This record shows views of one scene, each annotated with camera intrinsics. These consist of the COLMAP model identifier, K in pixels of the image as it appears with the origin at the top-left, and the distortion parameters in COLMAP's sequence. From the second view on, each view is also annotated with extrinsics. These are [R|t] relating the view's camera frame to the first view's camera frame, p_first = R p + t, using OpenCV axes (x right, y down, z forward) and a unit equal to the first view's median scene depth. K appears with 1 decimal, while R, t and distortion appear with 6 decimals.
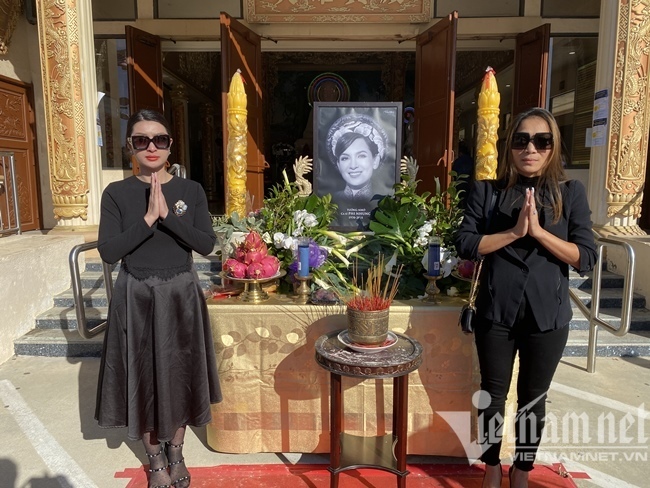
lens RADIAL K [[499.7, 0, 327.3], [0, 499.7, 247.4], [0, 0, 1]] dist [0.077915, -0.051897]
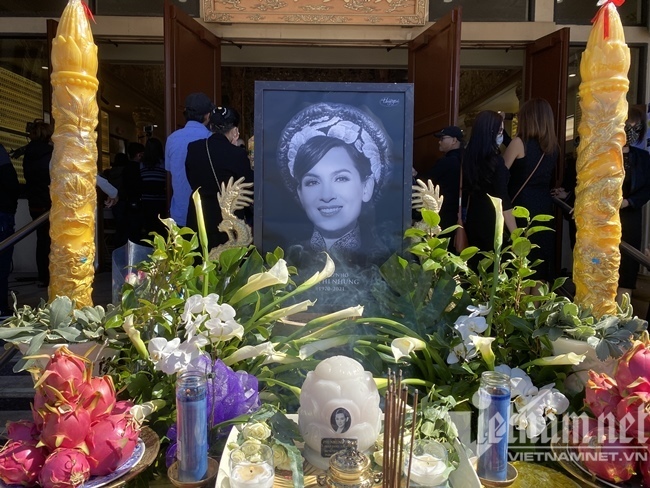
lens RADIAL K [[499.7, 0, 323.6], [0, 499.7, 239.4], [0, 0, 1]] dist [0.077915, -0.051897]
pose [[0.999665, 0.002065, 0.025790, 0.034541], [-0.000252, 0.997541, -0.070091, -0.075984], [-0.025871, 0.070061, 0.997207, 0.452943]]
